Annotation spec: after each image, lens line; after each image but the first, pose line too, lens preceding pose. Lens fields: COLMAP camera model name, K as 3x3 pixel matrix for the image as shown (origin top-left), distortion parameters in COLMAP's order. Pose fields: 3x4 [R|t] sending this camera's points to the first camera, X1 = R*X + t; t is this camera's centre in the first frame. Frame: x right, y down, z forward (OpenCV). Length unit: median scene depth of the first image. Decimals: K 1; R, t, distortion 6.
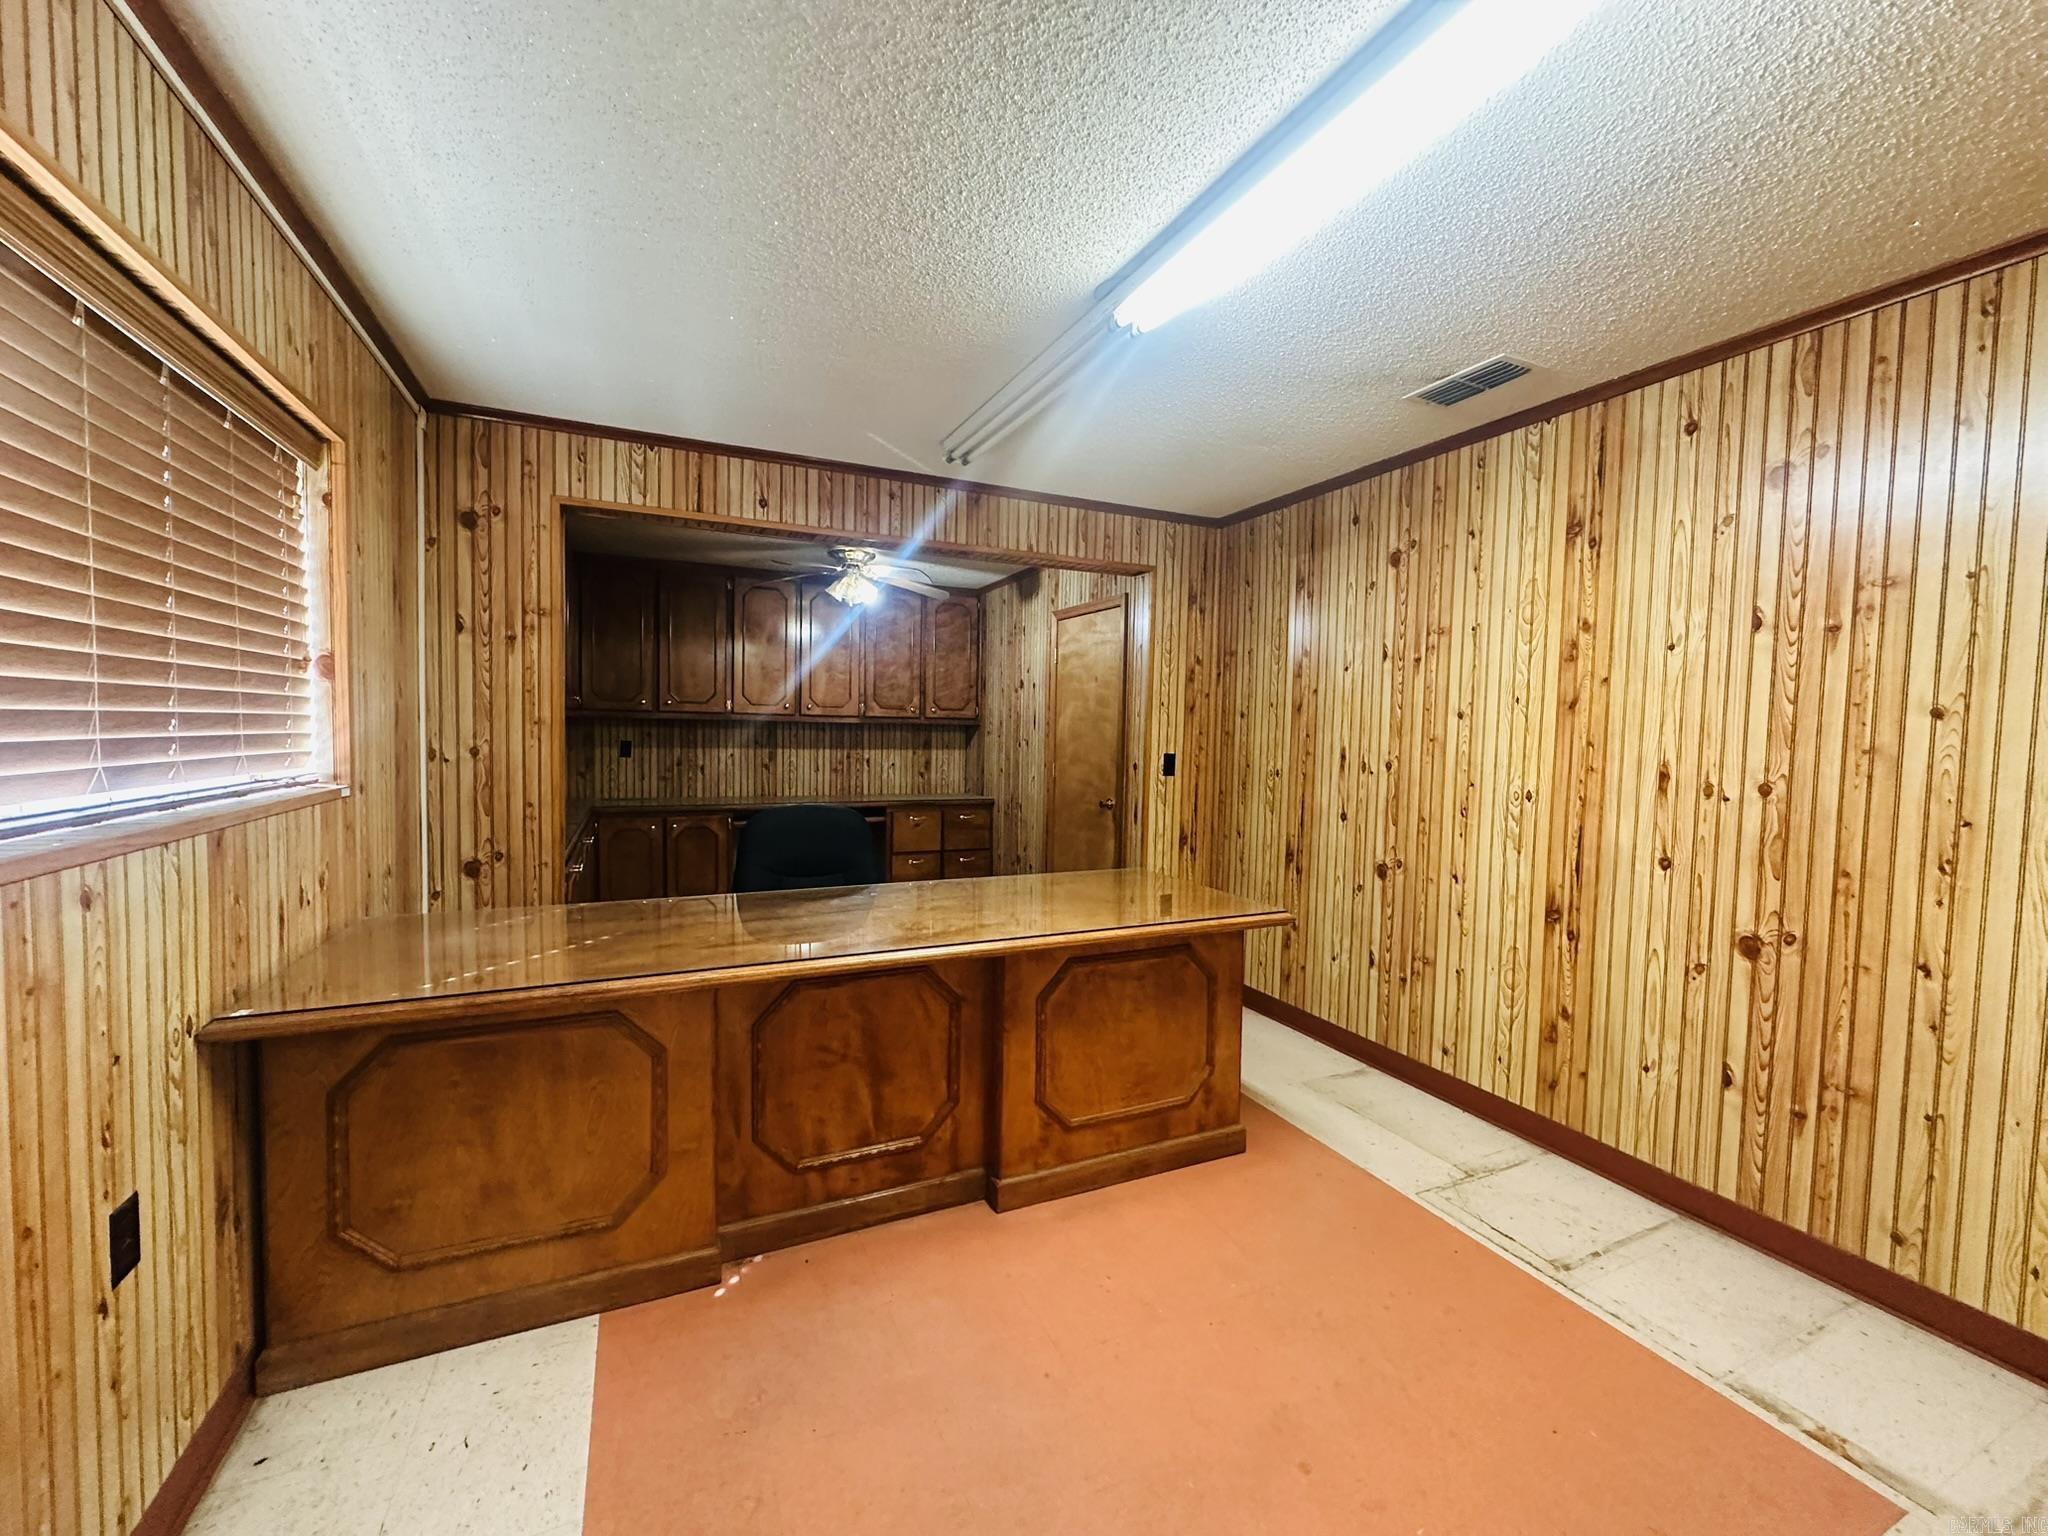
lens RADIAL K [[820.3, 0, 1026.9], [0, 820.3, 768.7], [0, 0, 1]] dist [-0.004313, 0.000766]
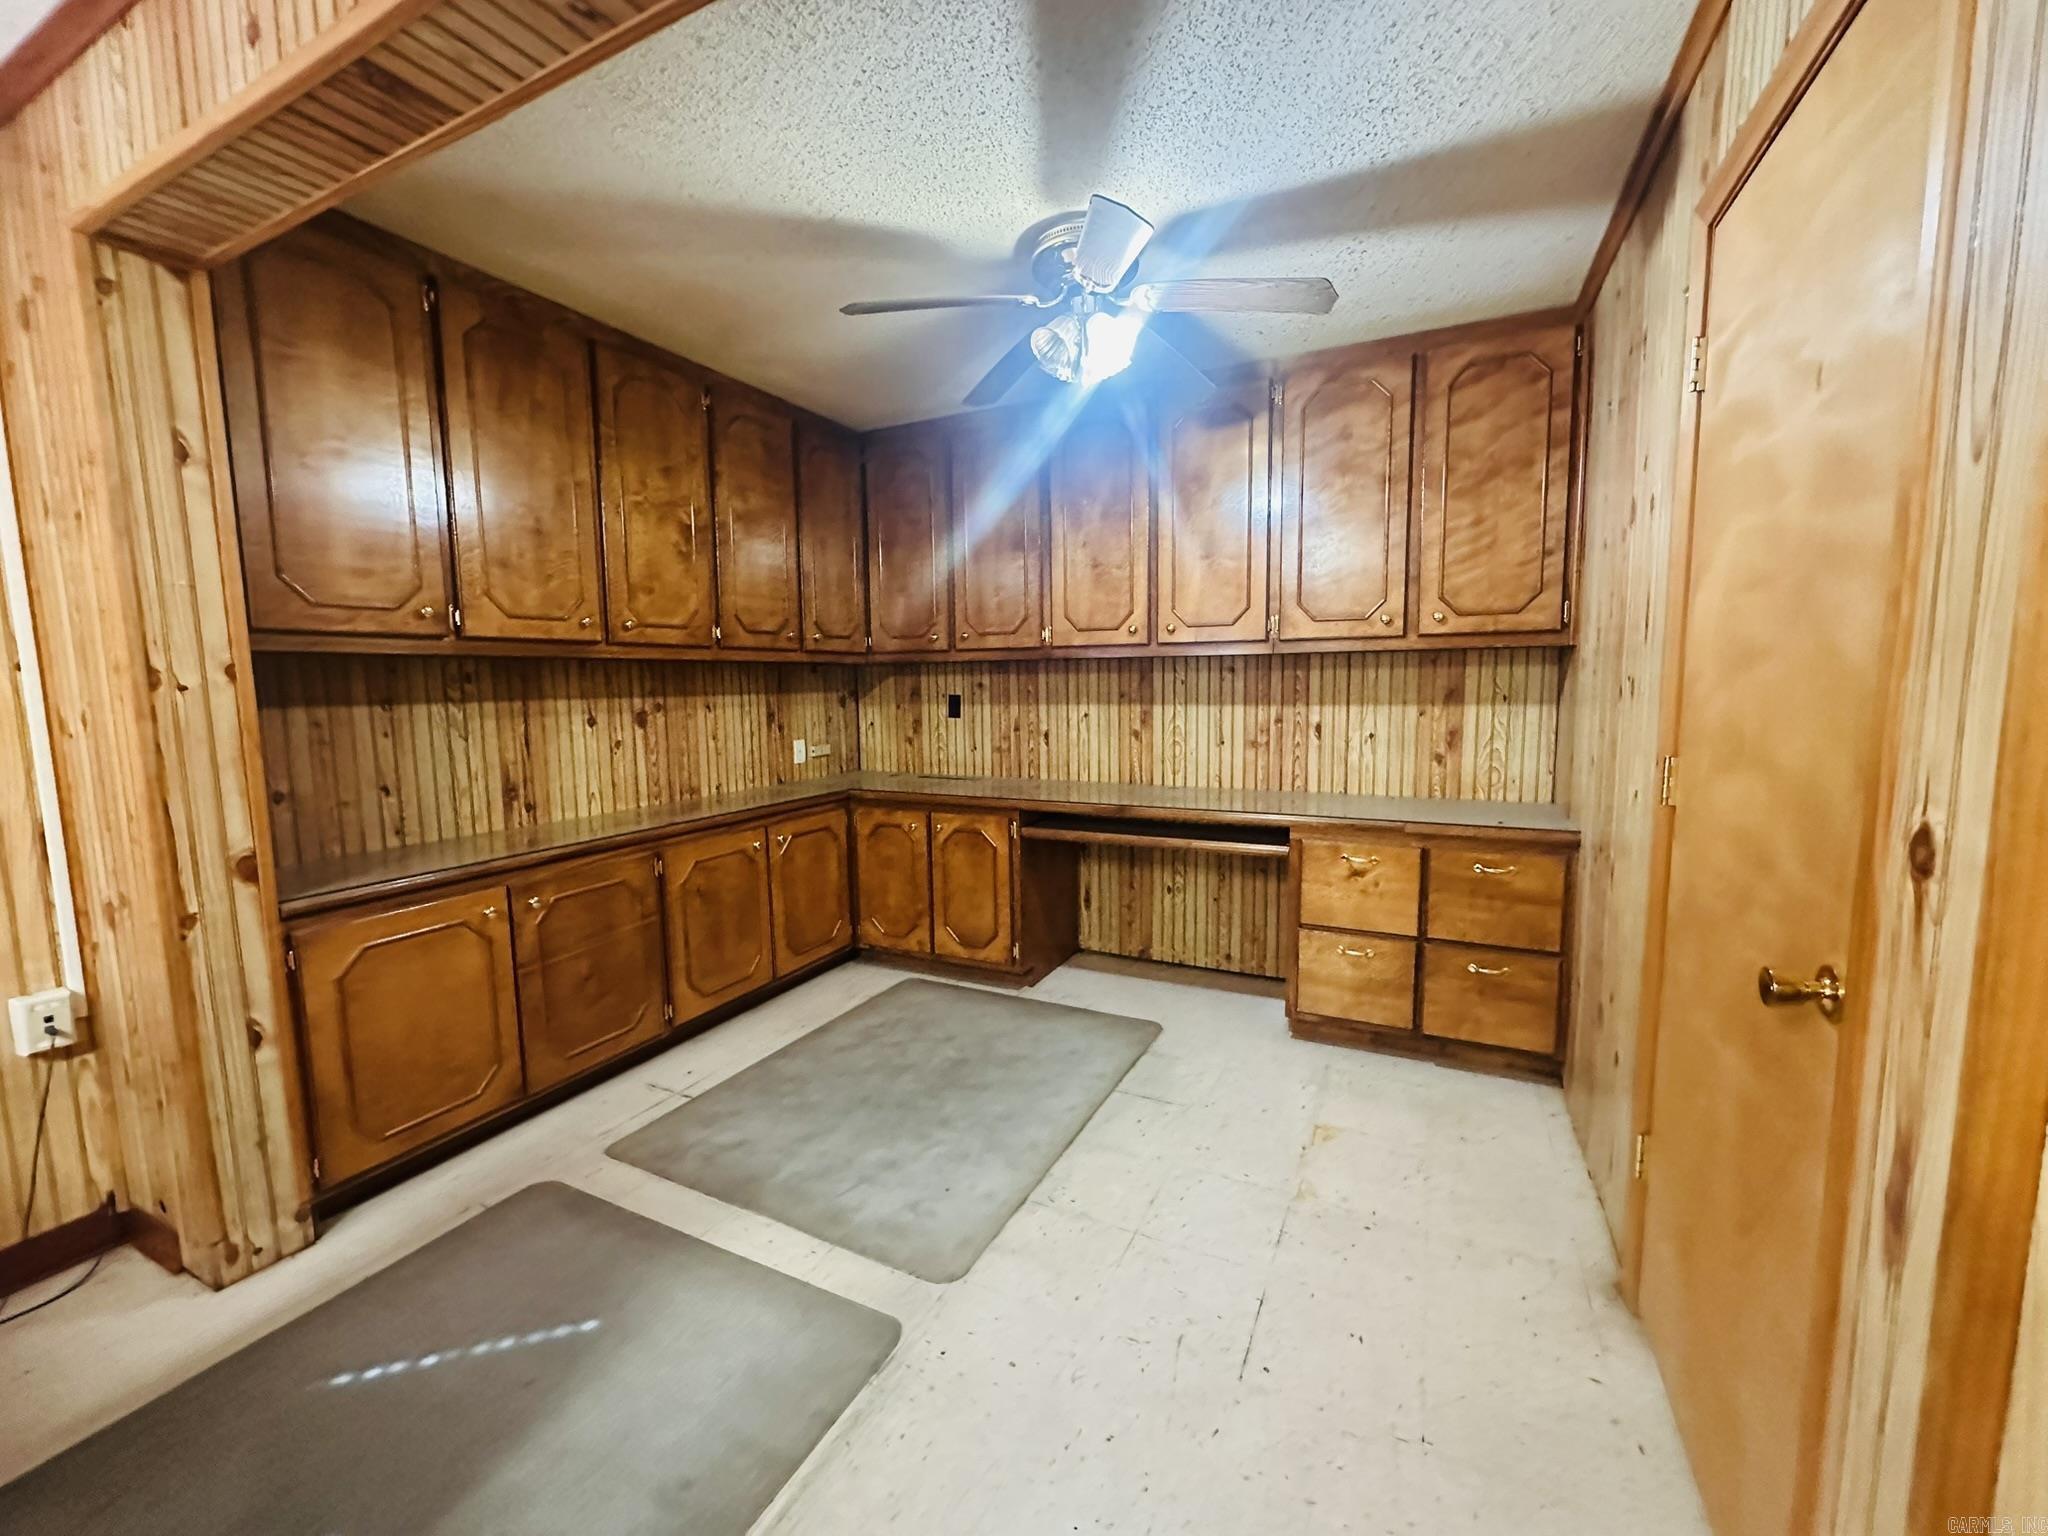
lens RADIAL K [[820.3, 0, 1020.6], [0, 820.3, 760.5], [0, 0, 1]] dist [-0.004313, 0.000766]
pose [[0.620688, 0.050905, -0.782403, 0.102195], [-0.011277, 0.998366, 0.056010, -0.016787], [0.783977, -0.025942, 0.620248, 0.575288]]
